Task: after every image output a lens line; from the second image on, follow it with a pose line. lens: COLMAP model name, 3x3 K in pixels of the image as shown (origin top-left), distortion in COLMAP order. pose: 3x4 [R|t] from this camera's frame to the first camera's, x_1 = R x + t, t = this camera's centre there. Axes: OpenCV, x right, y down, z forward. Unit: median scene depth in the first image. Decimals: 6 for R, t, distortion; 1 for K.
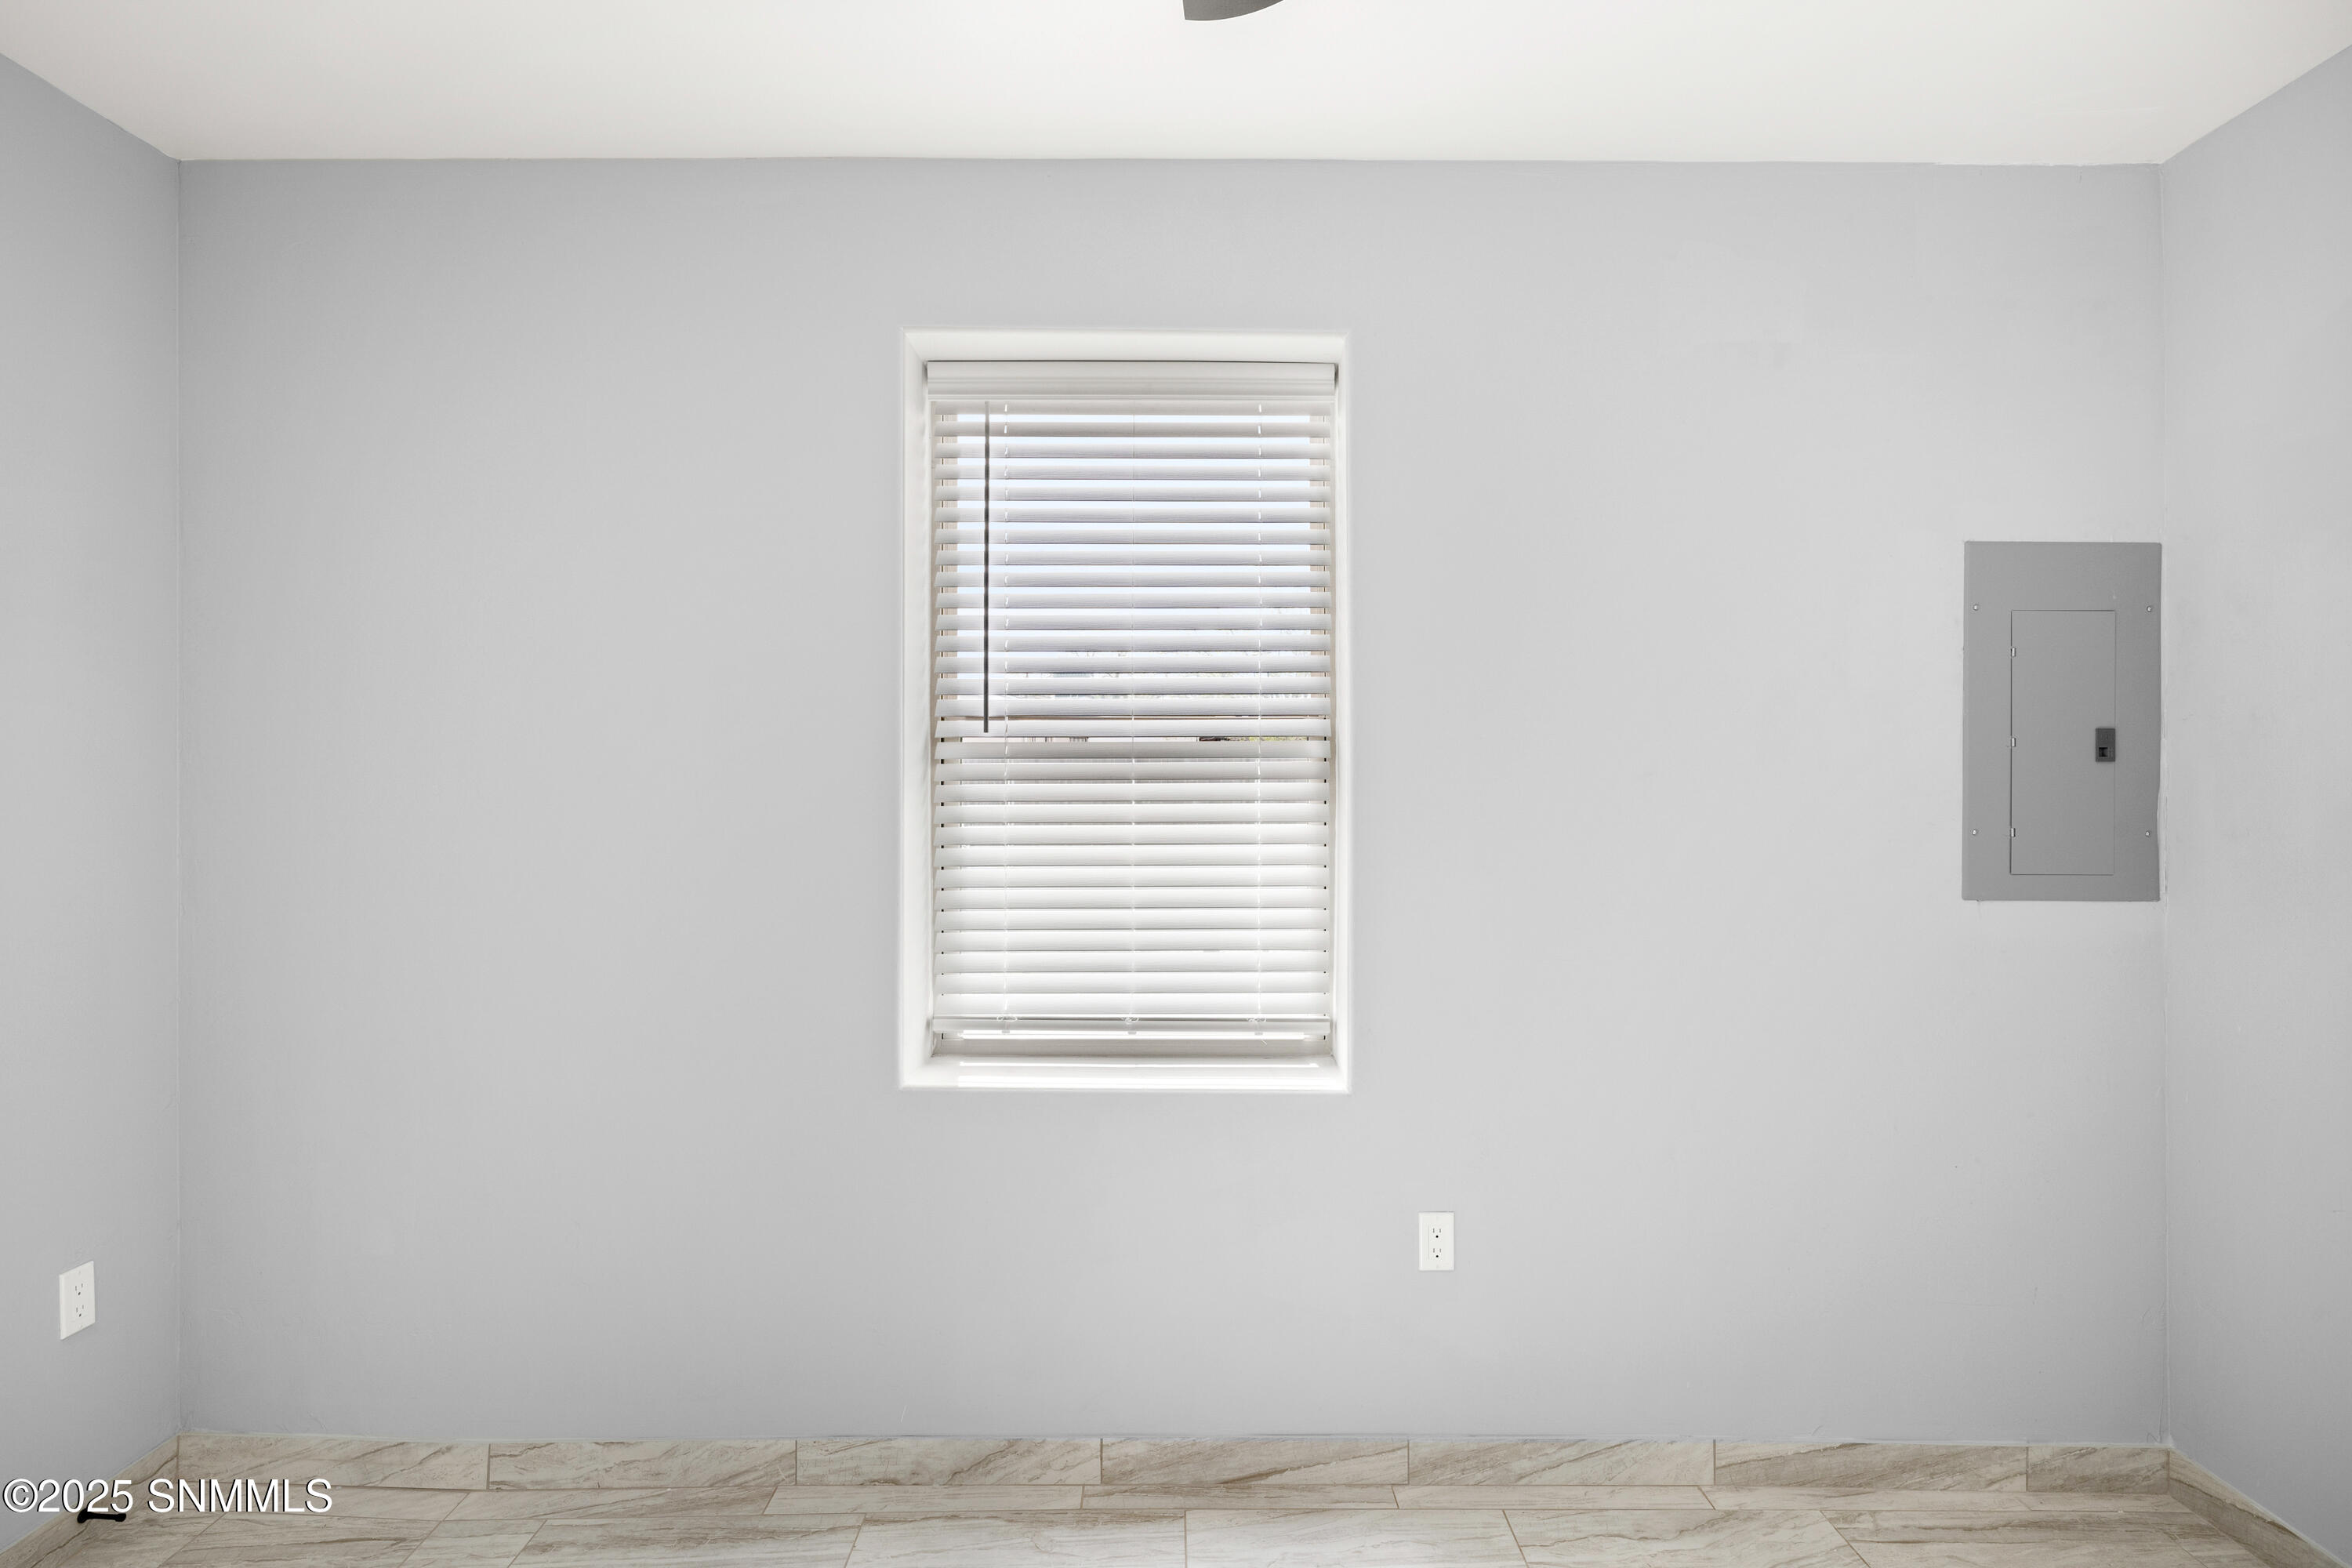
lens RADIAL K [[1321.2, 0, 1175.6], [0, 1321.2, 773.1], [0, 0, 1]] dist [0.000510, 0.000296]
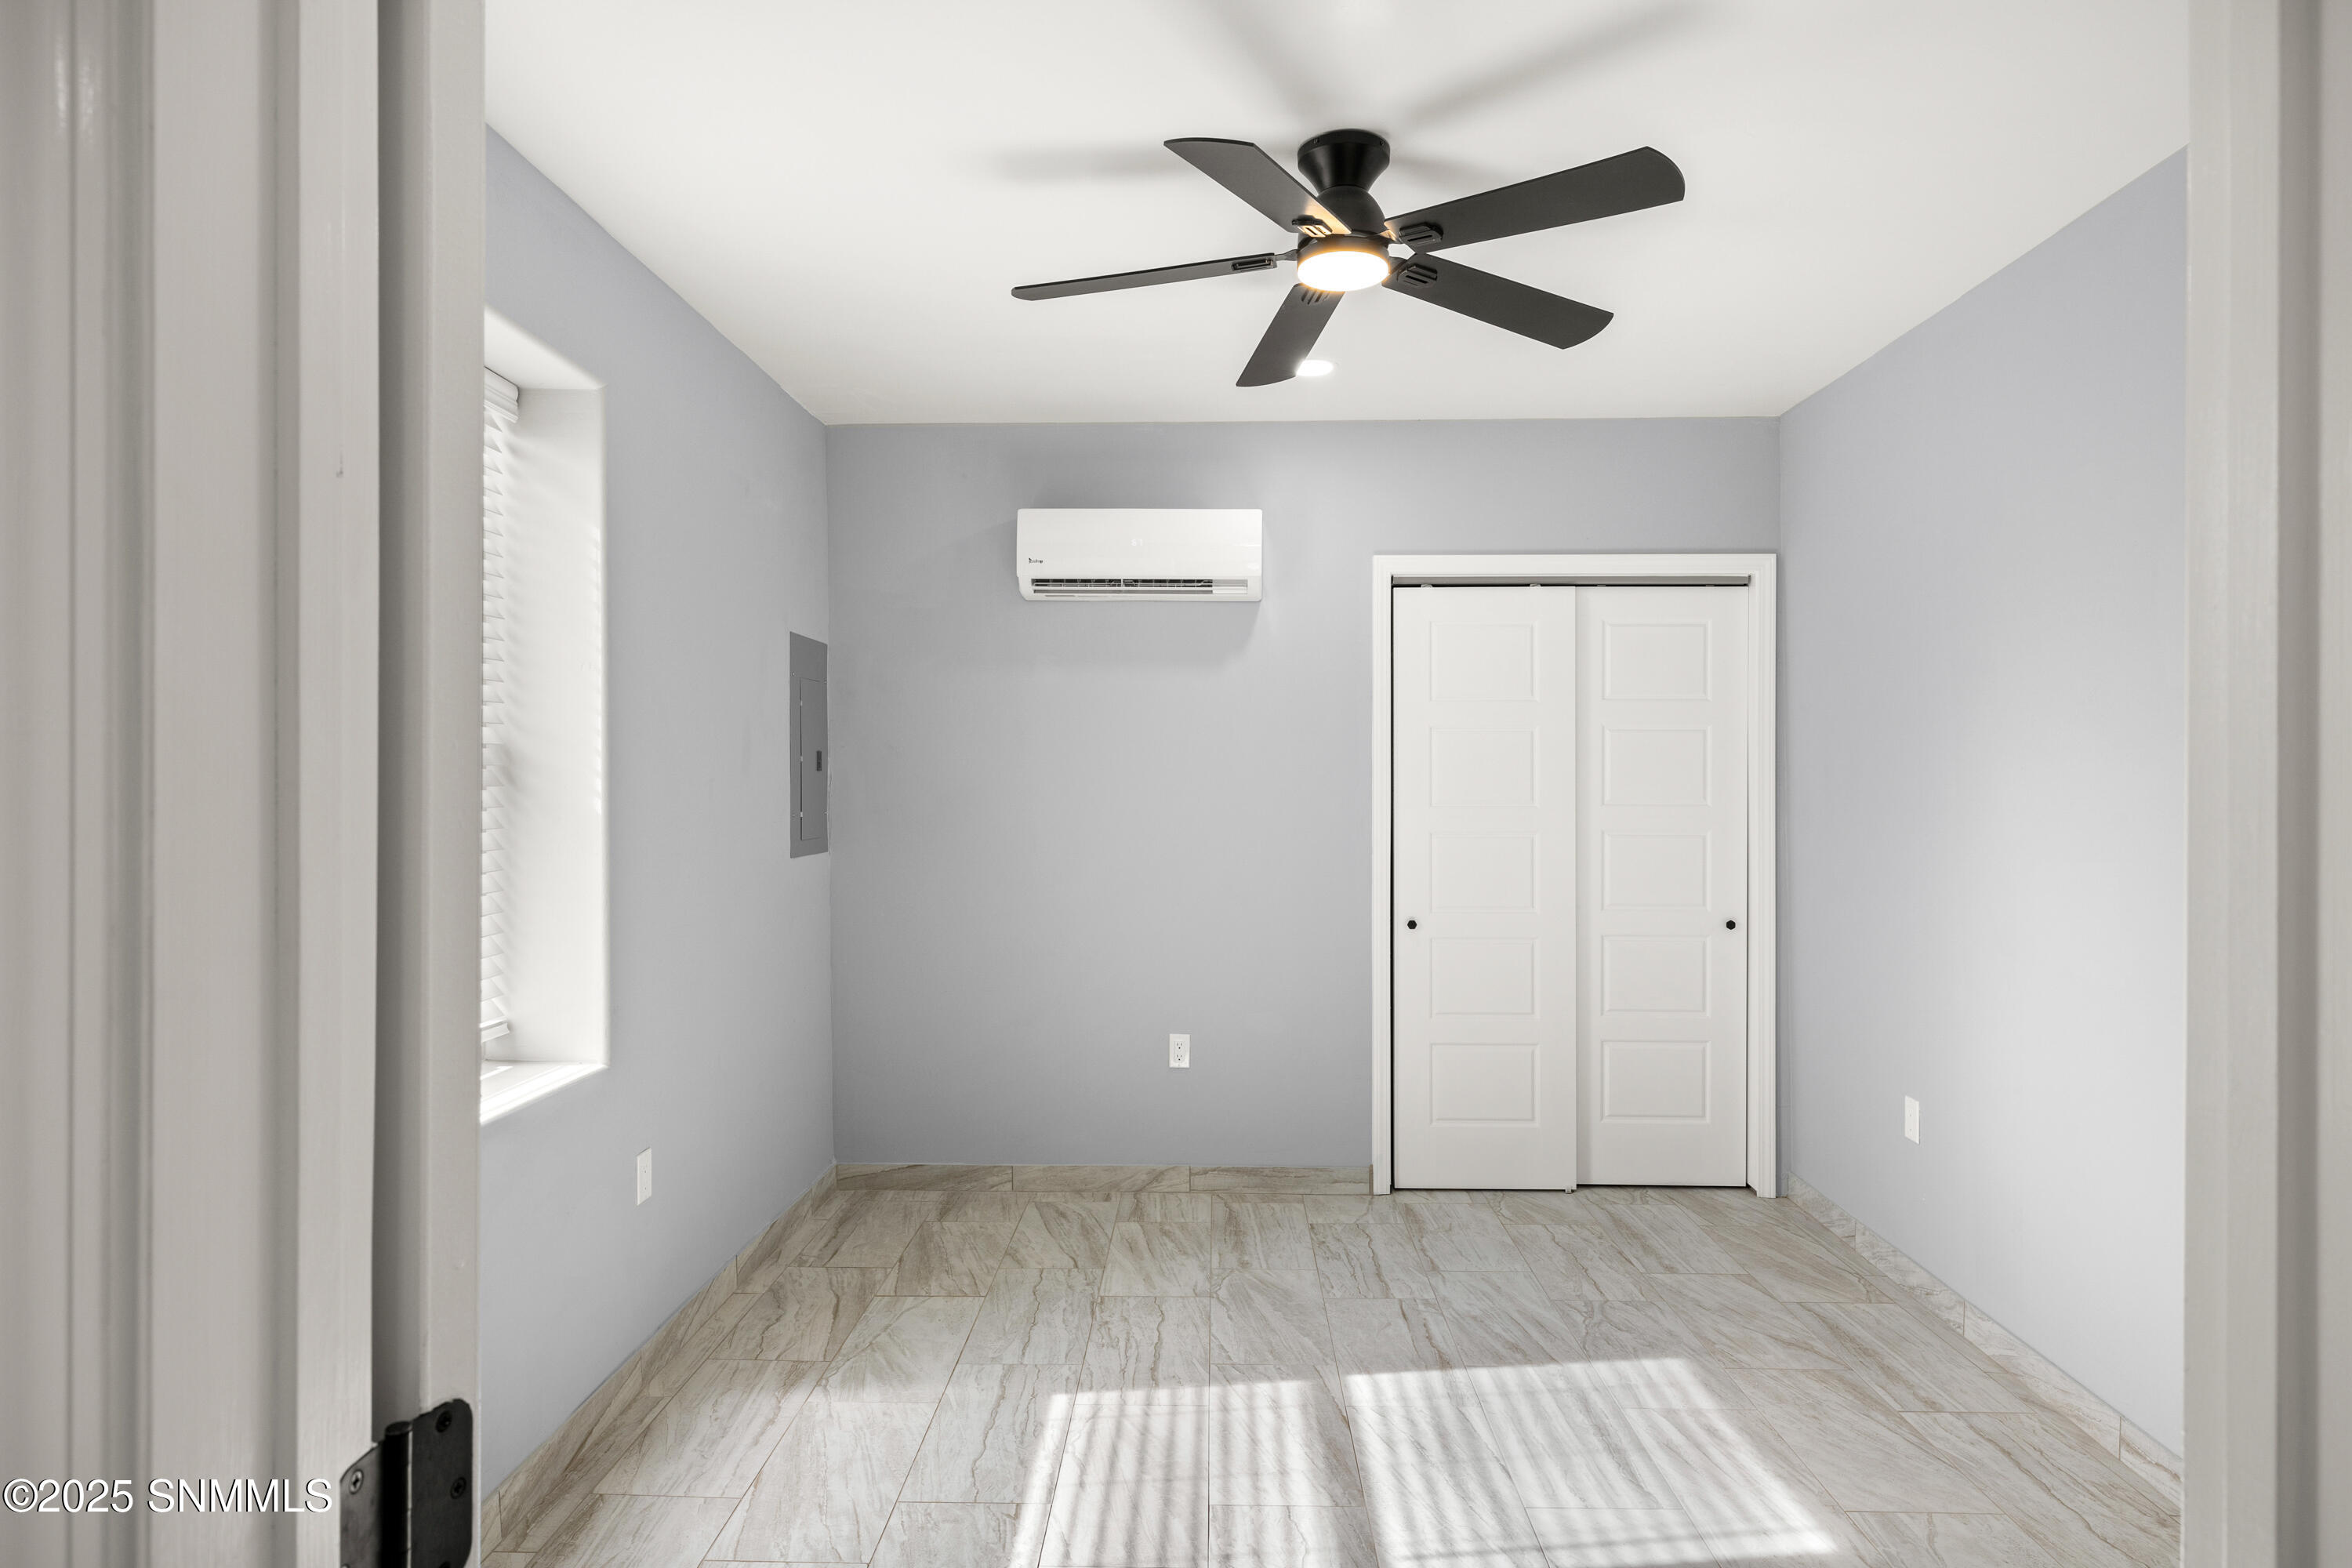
lens RADIAL K [[1309.0, 0, 1176.0], [0, 1309.0, 784.0], [0, 0, 1]] dist [0.000094, -0.000243]
pose [[0.028670, -0.000646, 0.999589, -0.978242], [0.009113, 0.999958, 0.000385, 0.011544], [-0.999547, 0.009098, 0.028674, 0.504802]]
